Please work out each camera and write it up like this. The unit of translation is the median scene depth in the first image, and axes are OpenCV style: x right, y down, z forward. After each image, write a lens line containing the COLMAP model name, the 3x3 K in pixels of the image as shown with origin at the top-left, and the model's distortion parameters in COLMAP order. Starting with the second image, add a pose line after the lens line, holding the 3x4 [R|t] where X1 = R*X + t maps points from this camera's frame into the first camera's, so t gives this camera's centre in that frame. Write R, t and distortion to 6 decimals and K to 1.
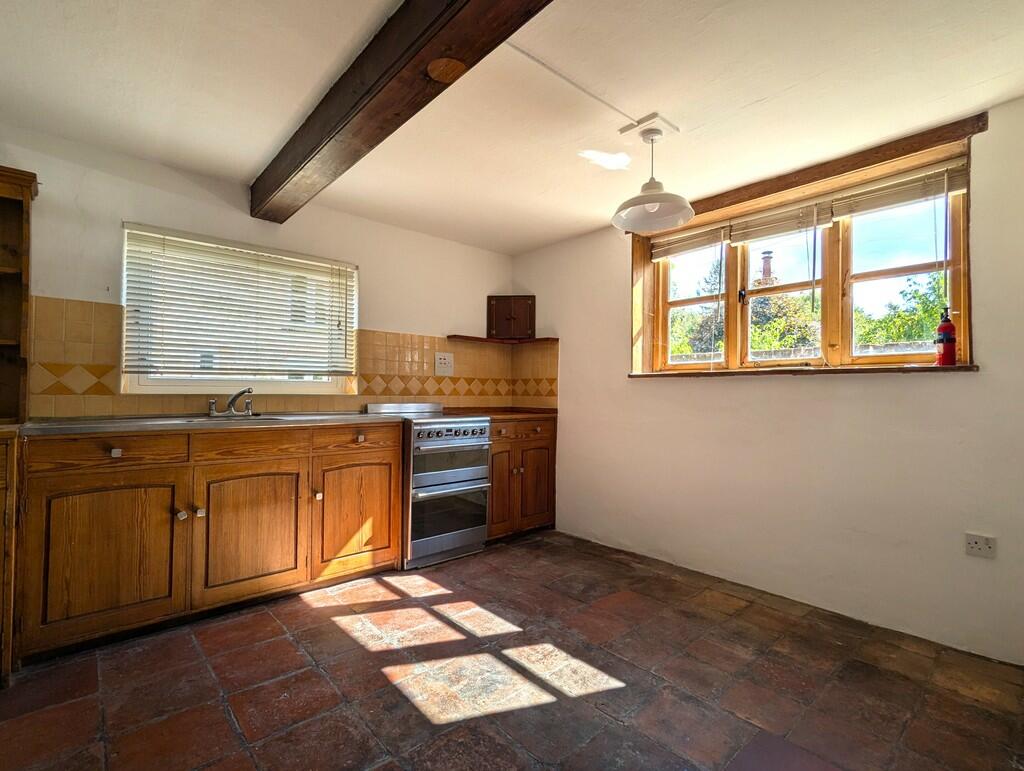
lens RADIAL K [[488.4, 0, 507.6], [0, 488.4, 387.7], [0, 0, 1]] dist [0.000866, 0.000306]
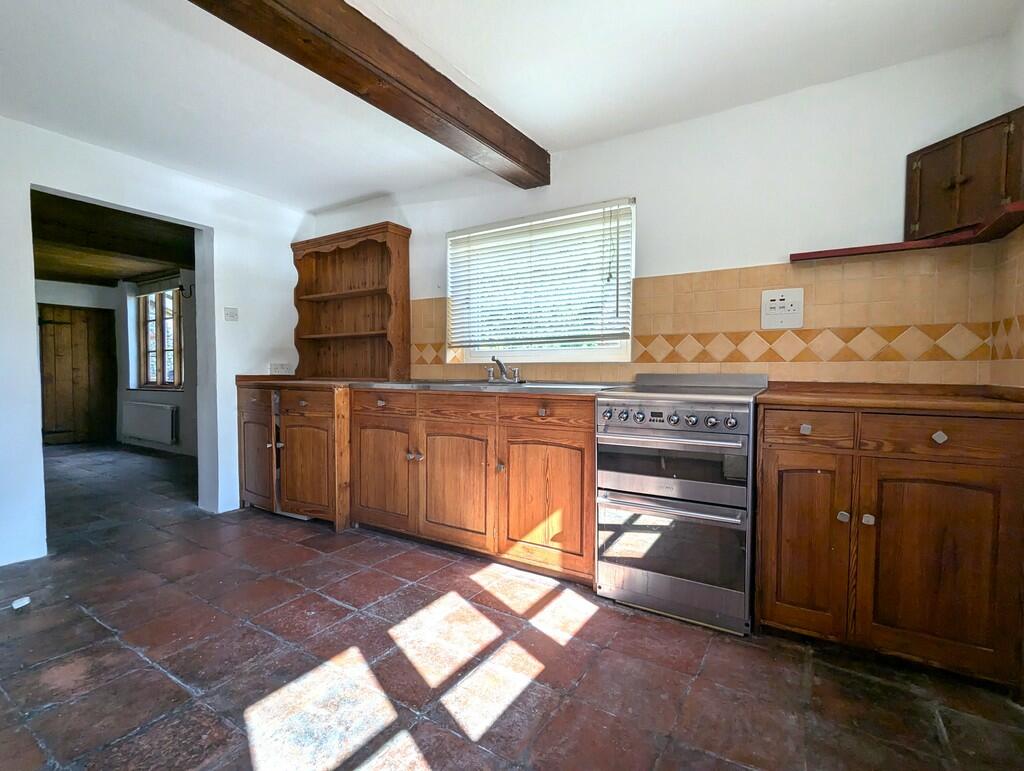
lens RADIAL K [[488.4, 0, 507.6], [0, 488.4, 387.7], [0, 0, 1]] dist [0.000866, 0.000306]
pose [[0.266360, 0.026783, -0.963501, 0.510564], [0.011761, 0.999449, 0.031034, 0.036714], [0.963802, -0.019598, 0.265899, 0.747526]]
